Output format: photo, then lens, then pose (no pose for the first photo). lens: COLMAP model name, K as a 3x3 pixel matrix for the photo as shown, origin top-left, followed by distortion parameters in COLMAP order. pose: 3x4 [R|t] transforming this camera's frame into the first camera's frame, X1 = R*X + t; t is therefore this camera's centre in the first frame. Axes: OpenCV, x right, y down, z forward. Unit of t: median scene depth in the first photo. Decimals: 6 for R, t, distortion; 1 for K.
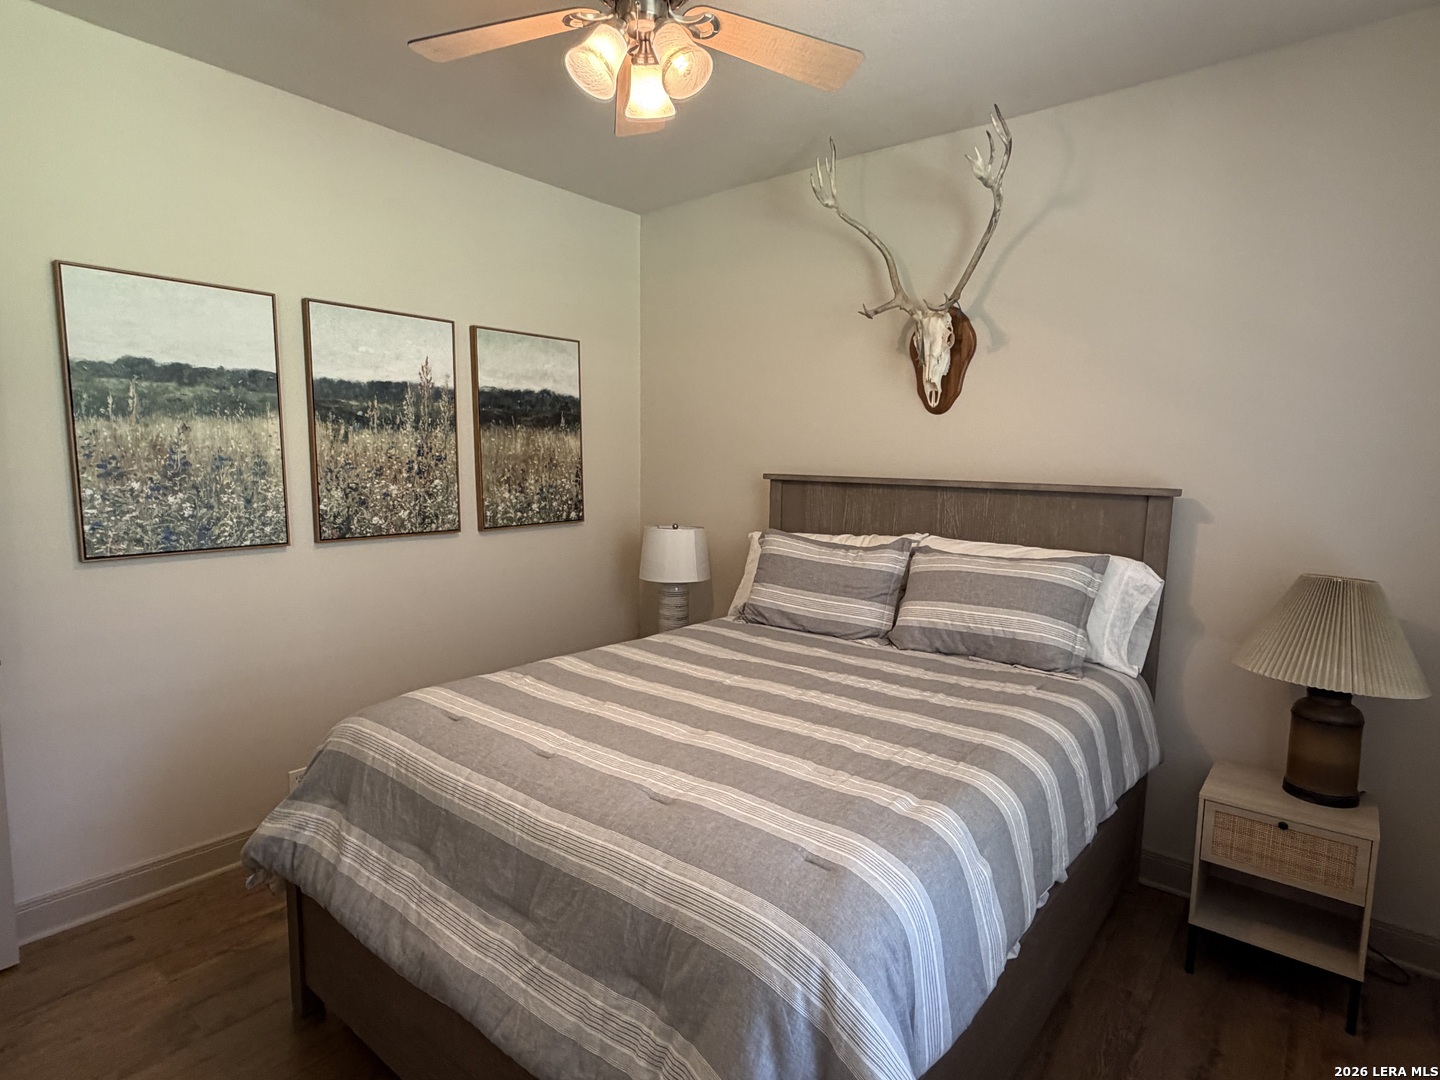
lens RADIAL K [[770.1, 0, 717.9], [0, 770.1, 547.7], [0, 0, 1]] dist [-0.001577, -0.000120]
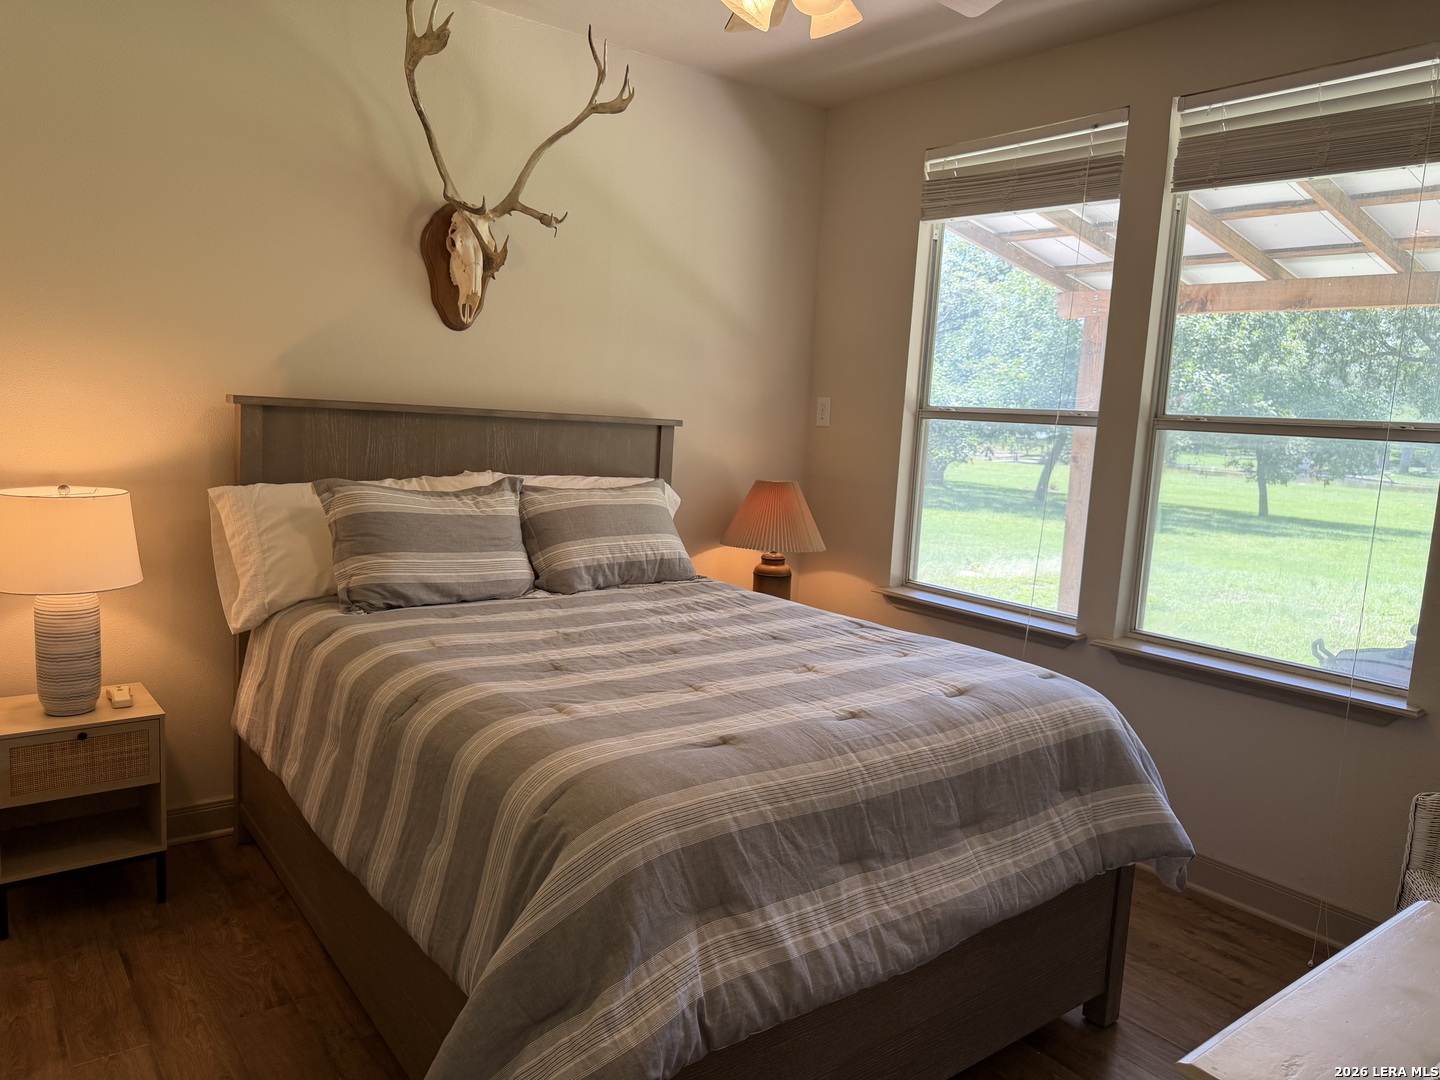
lens RADIAL K [[1030.7, 0, 717.0], [0, 1030.7, 536.0], [0, 0, 1]] dist [0.023023, -0.006338]
pose [[0.214409, -0.125131, 0.968695, -0.964360], [0.057849, 0.991646, 0.115291, -0.075715], [-0.975029, 0.031319, 0.219857, 0.560567]]
